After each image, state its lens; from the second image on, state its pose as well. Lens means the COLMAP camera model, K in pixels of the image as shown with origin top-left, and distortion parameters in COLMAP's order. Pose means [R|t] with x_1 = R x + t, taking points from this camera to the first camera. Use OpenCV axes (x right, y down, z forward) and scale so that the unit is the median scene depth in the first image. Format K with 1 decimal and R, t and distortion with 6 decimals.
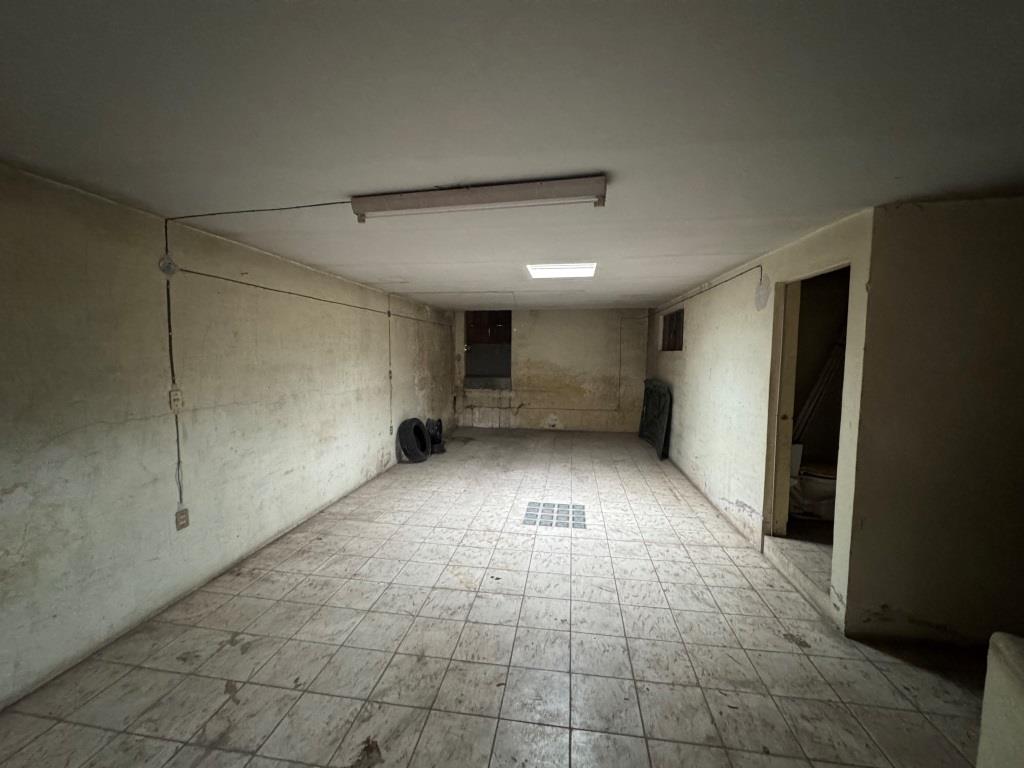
lens RADIAL K [[407.1, 0, 513.8], [0, 407.1, 382.8], [0, 0, 1]] dist [-0.002583, 0.000619]
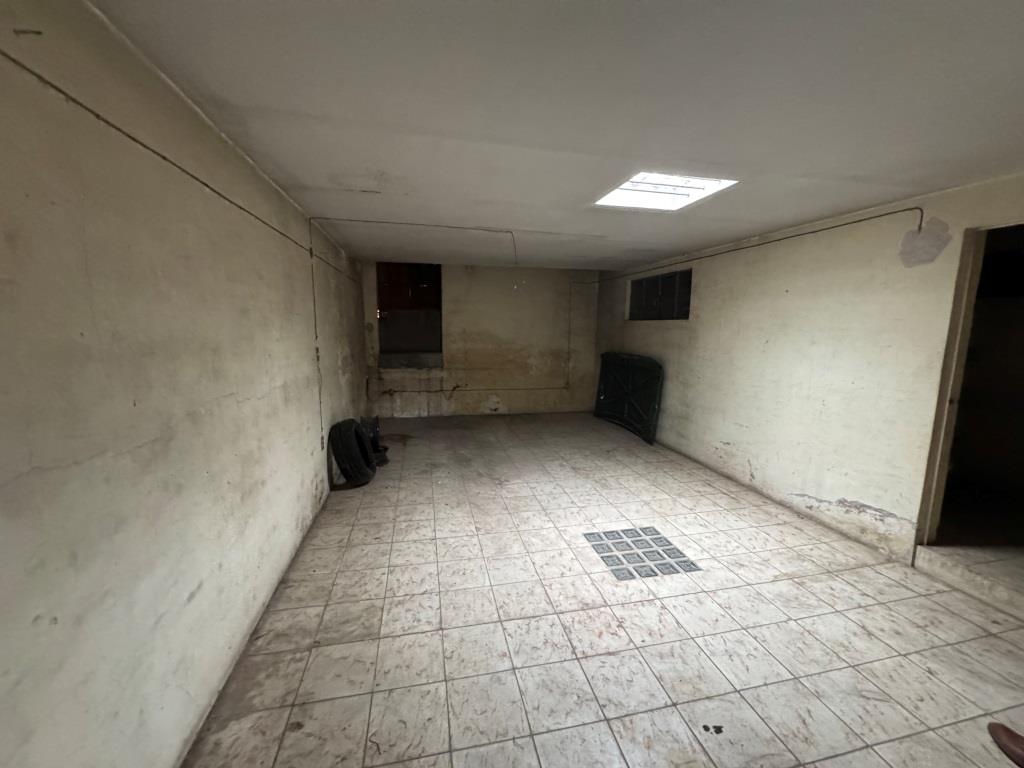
lens RADIAL K [[407.1, 0, 513.9], [0, 407.1, 383.2], [0, 0, 1]] dist [-0.002583, 0.000619]
pose [[0.934530, -0.044996, 0.353028, -0.356119], [0.019567, 0.996971, 0.075276, -0.024557], [-0.355346, -0.063440, 0.932580, 0.465495]]
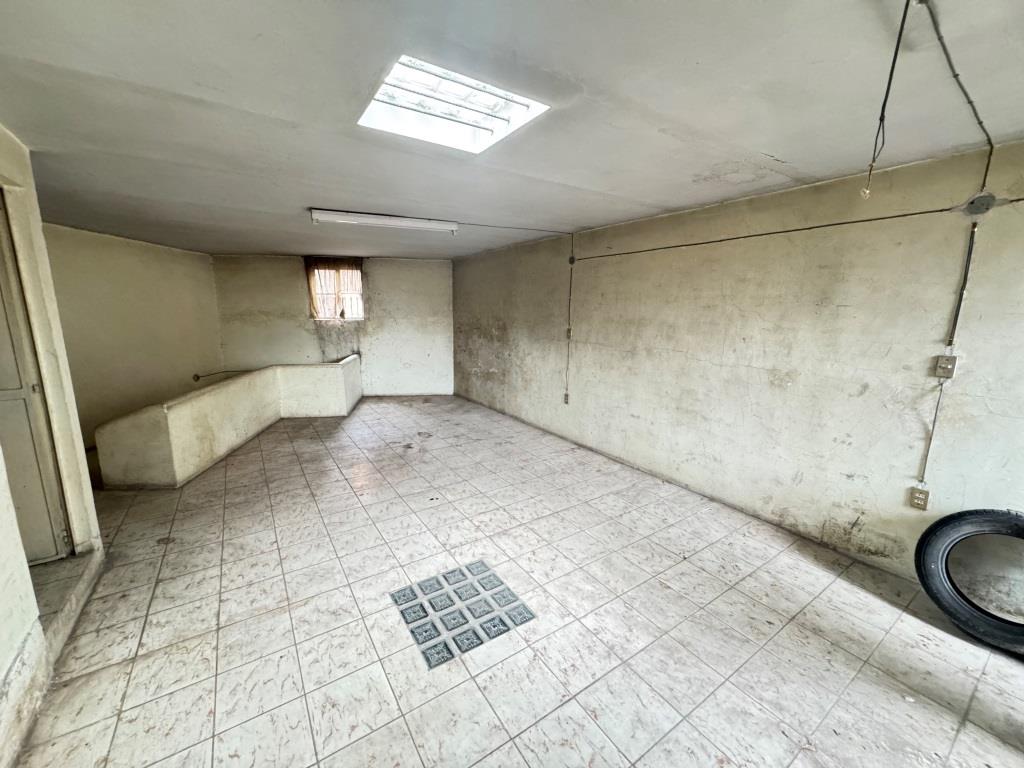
lens RADIAL K [[407.1, 0, 511.6], [0, 407.1, 387.2], [0, 0, 1]] dist [-0.002583, 0.000619]
pose [[-0.744854, 0.114560, -0.657319, 0.398898], [-0.062481, 0.968845, 0.239655, -0.098819], [0.664295, 0.219579, -0.714491, 1.457400]]
